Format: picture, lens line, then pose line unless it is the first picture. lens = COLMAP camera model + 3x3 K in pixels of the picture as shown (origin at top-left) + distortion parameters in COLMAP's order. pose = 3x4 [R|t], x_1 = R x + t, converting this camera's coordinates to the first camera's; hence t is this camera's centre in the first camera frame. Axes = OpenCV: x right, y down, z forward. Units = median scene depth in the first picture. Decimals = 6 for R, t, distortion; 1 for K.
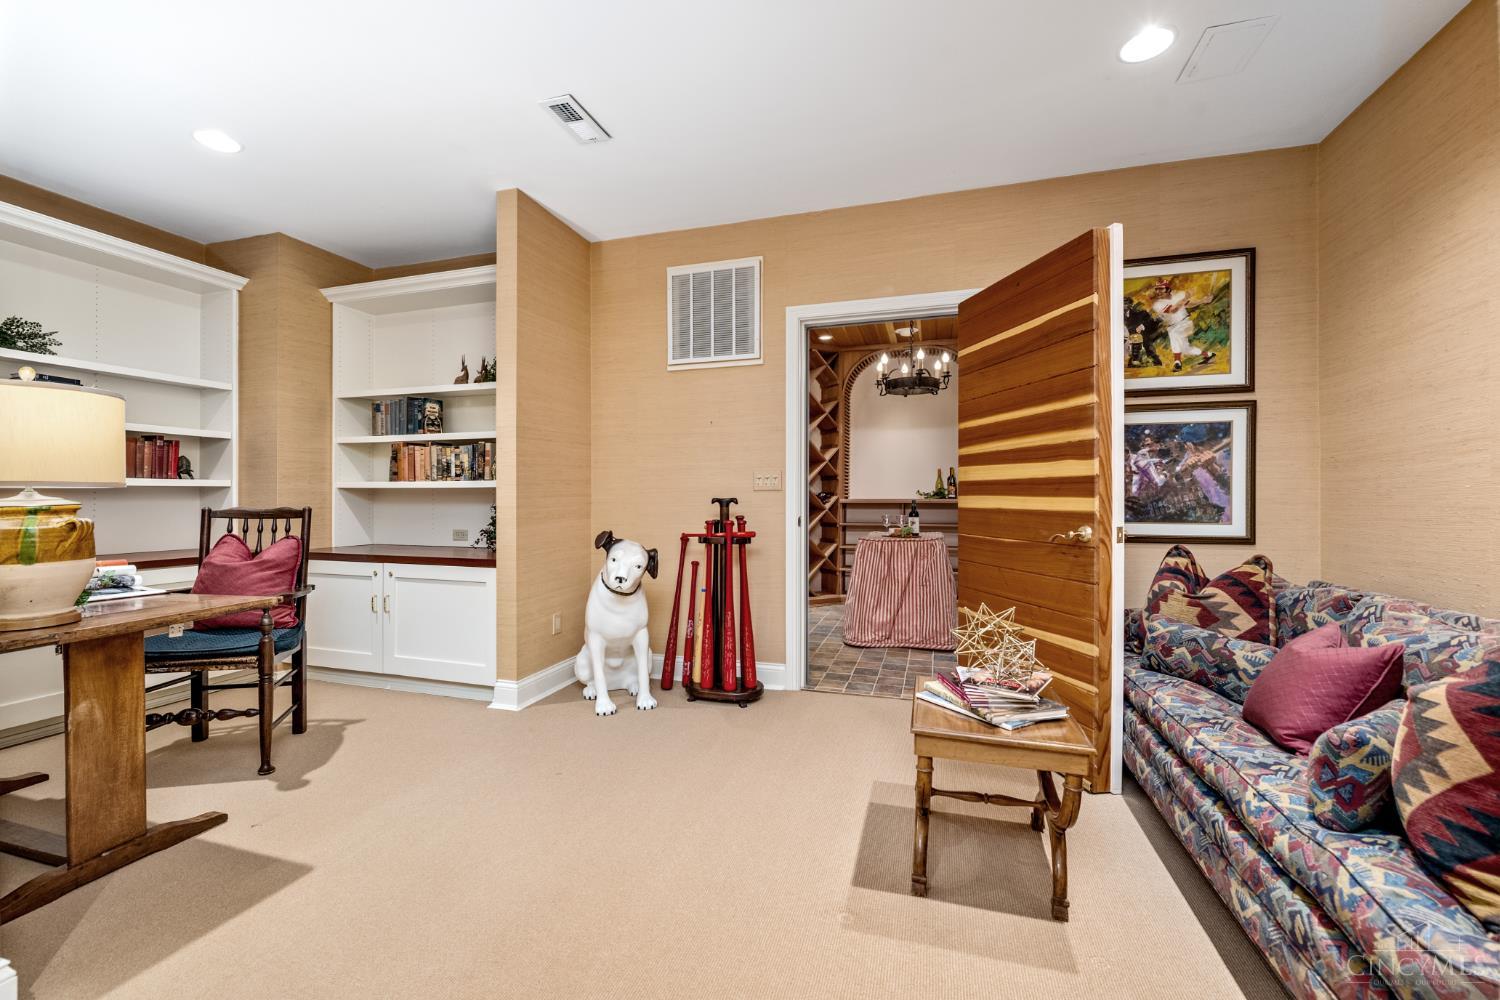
lens RADIAL K [[599.8, 0, 754.9], [0, 599.8, 490.4], [0, 0, 1]] dist [-0.008476, -0.000162]
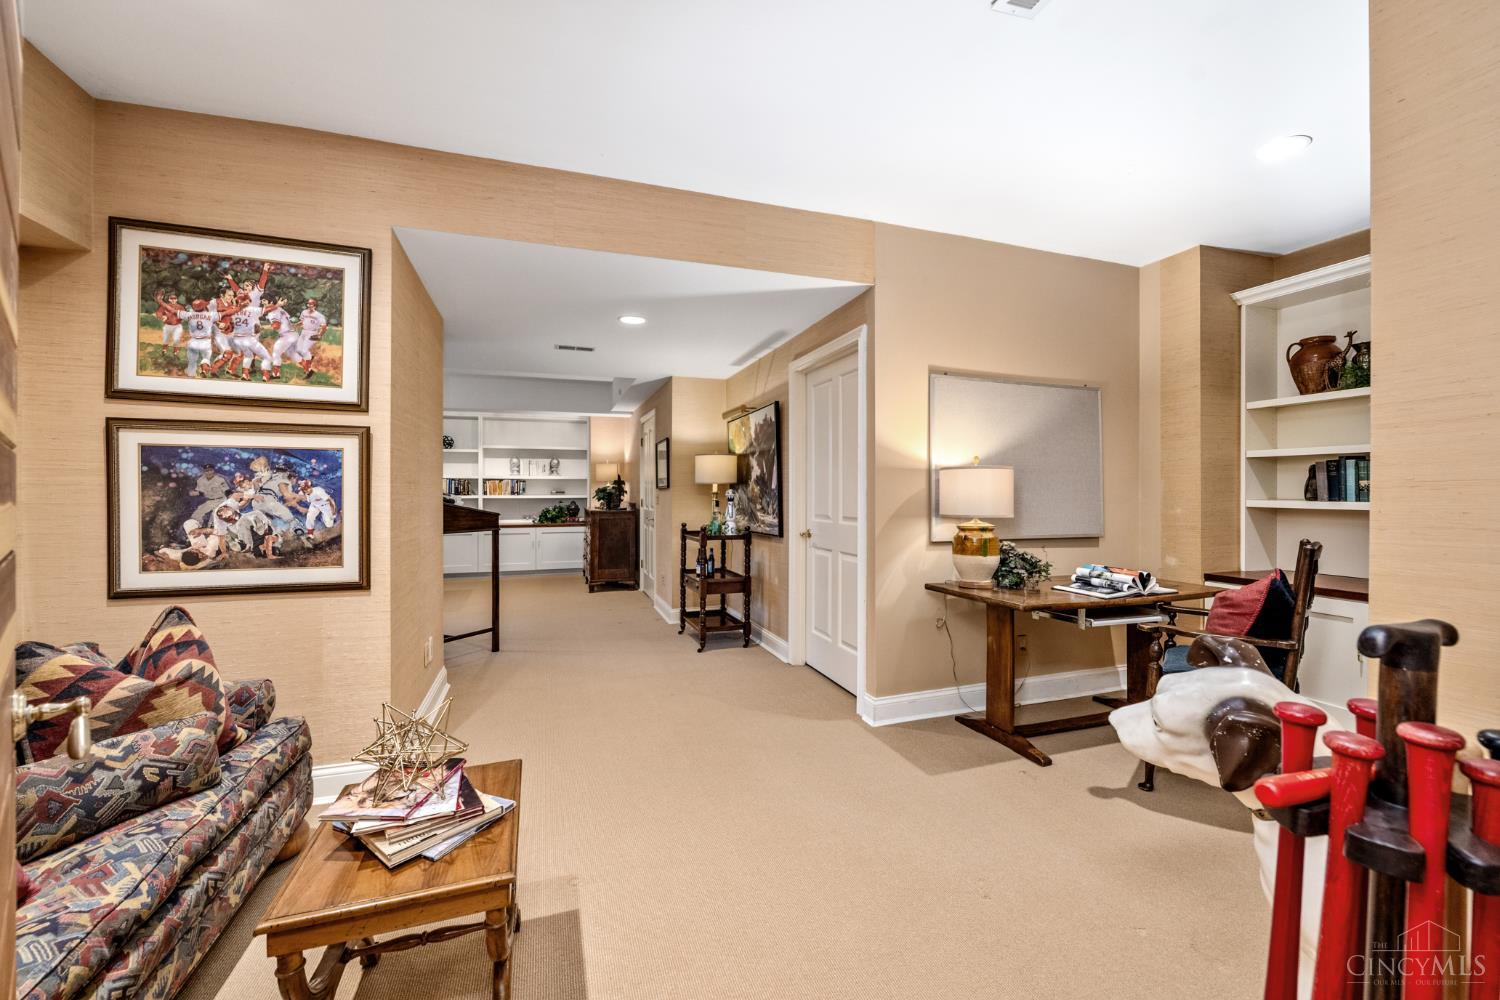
lens RADIAL K [[599.8, 0, 754.9], [0, 599.8, 490.4], [0, 0, 1]] dist [-0.008476, -0.000162]
pose [[-0.807717, 0.002046, -0.589566, 0.475470], [0.000793, 0.999997, 0.002384, -0.083578], [0.589569, 0.001458, -0.807716, 1.813021]]
